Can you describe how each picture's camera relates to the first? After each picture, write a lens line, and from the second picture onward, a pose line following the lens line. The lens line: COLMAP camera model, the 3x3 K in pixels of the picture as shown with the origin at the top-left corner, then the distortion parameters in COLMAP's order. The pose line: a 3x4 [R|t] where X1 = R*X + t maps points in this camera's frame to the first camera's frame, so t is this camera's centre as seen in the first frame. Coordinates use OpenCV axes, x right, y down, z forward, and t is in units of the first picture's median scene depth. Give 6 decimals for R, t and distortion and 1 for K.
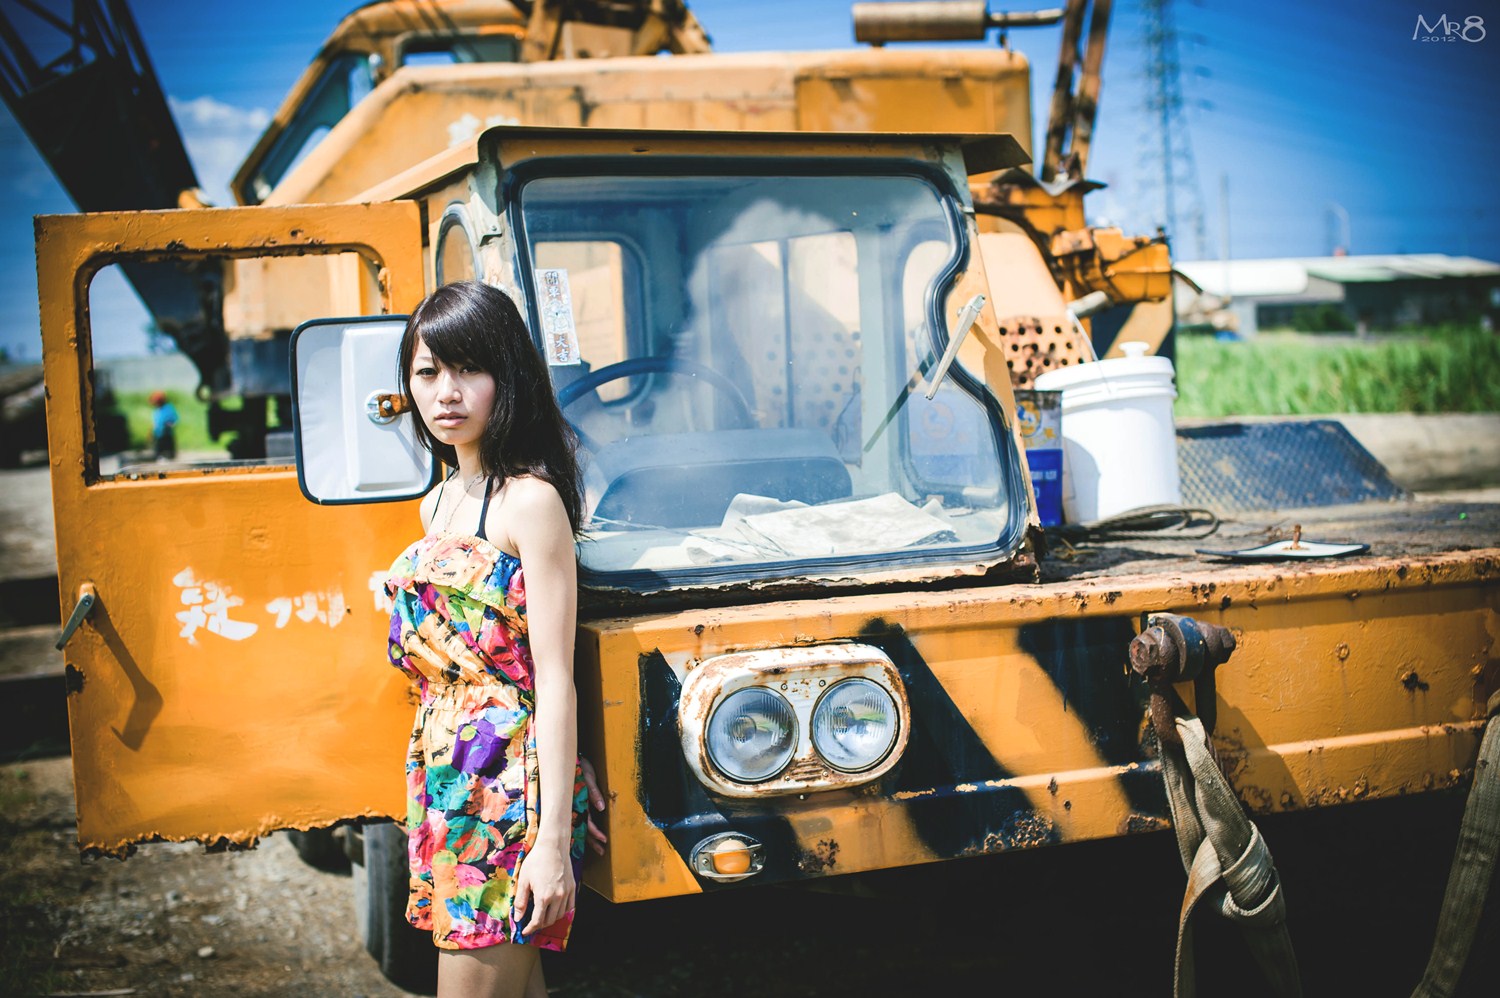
lens RADIAL K [[2022.6, 0, 801.2], [0, 2022.6, 483.4], [0, 0, 1]] dist [-0.087808, 0.003598]
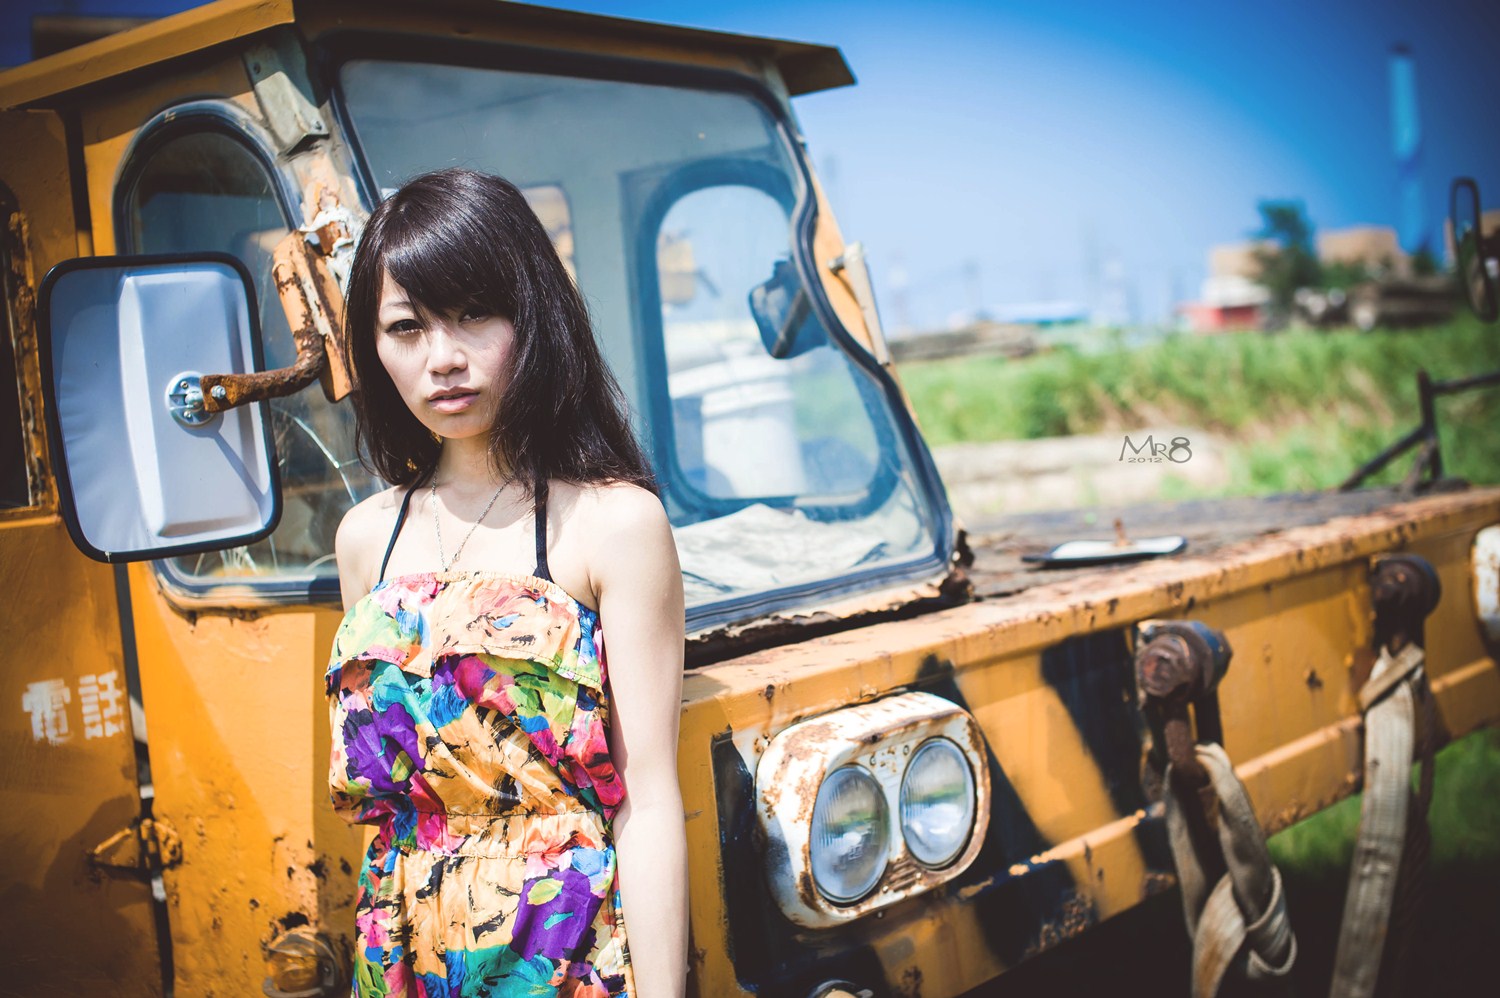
lens RADIAL K [[2022.6, 0, 801.2], [0, 2022.6, 483.4], [0, 0, 1]] dist [-0.087808, 0.003598]
pose [[0.871063, -0.058345, 0.487694, -0.347760], [0.080378, 0.996467, -0.024350, 0.018218], [-0.484550, 0.060410, 0.872675, 0.369418]]
